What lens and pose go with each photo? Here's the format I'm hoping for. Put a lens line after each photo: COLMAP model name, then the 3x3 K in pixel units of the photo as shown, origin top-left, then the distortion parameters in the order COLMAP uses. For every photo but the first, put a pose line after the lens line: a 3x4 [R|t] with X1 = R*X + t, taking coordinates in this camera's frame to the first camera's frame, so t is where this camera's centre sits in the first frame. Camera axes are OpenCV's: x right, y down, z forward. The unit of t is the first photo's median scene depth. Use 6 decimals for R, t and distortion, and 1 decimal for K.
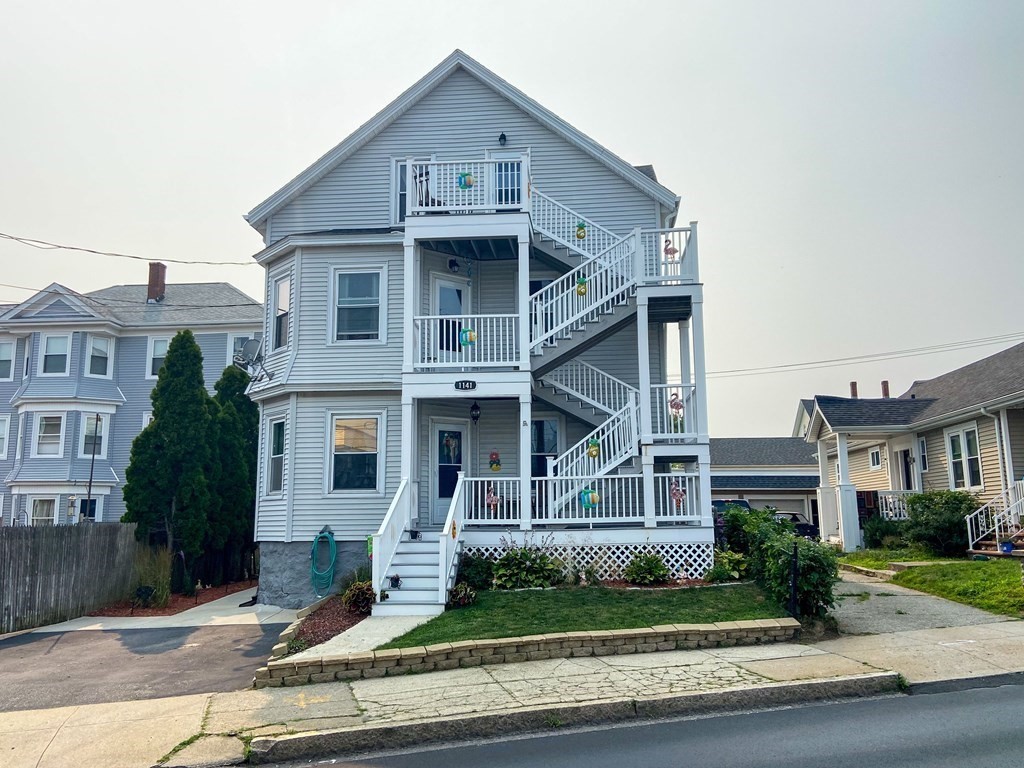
lens RADIAL K [[796.4, 0, 512.0], [0, 796.4, 384.0], [0, 0, 1]] dist [0.114362, -0.150707]
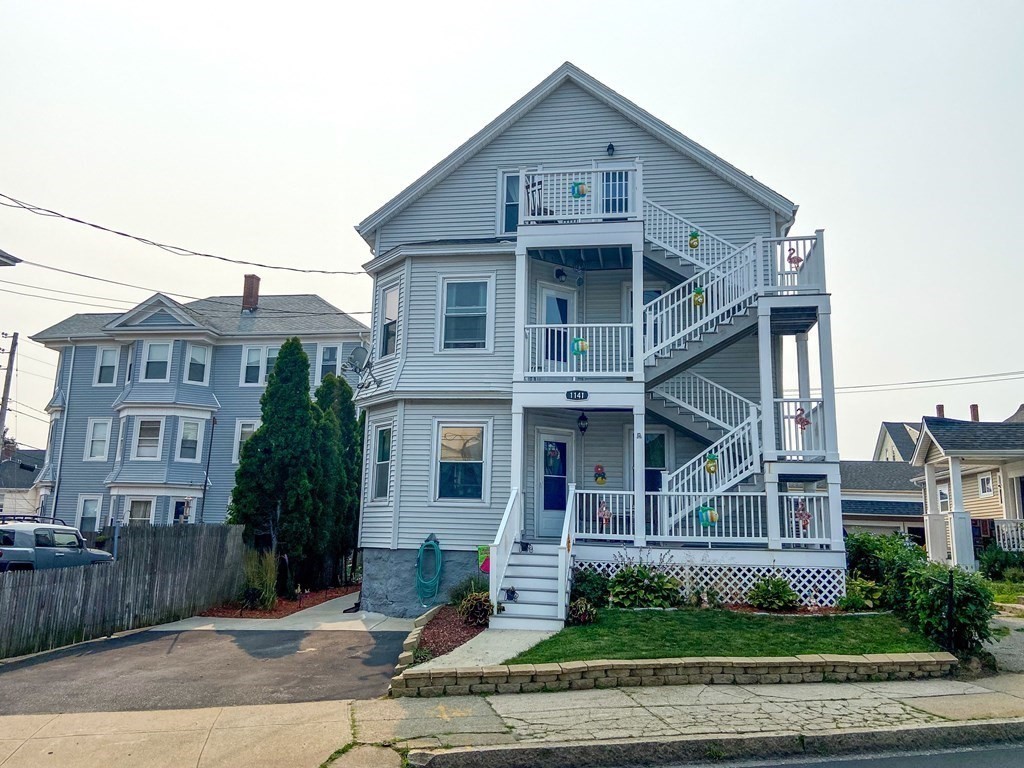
lens RADIAL K [[792.9, 0, 501.2], [0, 792.9, 369.6], [0, 0, 1]] dist [0.119547, -0.151785]
pose [[0.996092, 0.016513, -0.086761, -0.066135], [-0.019761, 0.999131, -0.036709, 0.007526], [0.086079, 0.038280, 0.995553, 0.015814]]
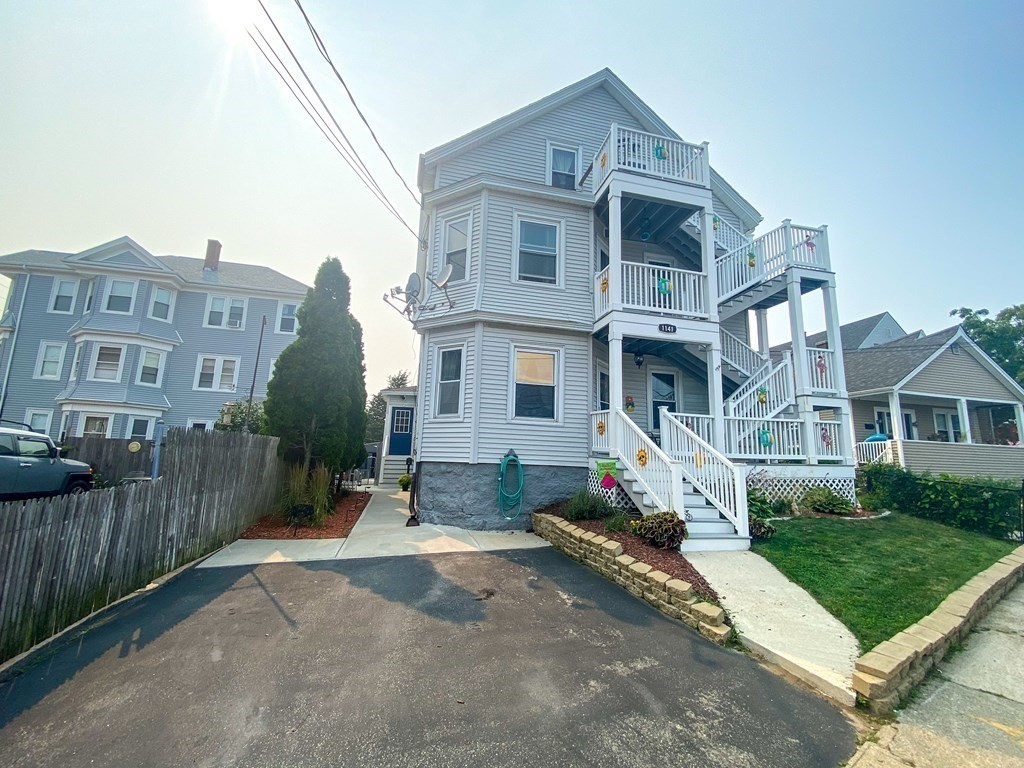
lens RADIAL K [[424.9, 0, 512.0], [0, 424.9, 384.0], [0, 0, 1]] dist [0.032241, -0.025930]
pose [[0.948347, 0.093725, 0.303073, -0.424947], [-0.092843, 0.995530, -0.017352, 0.105769], [-0.303345, -0.011682, 0.952809, 0.497728]]
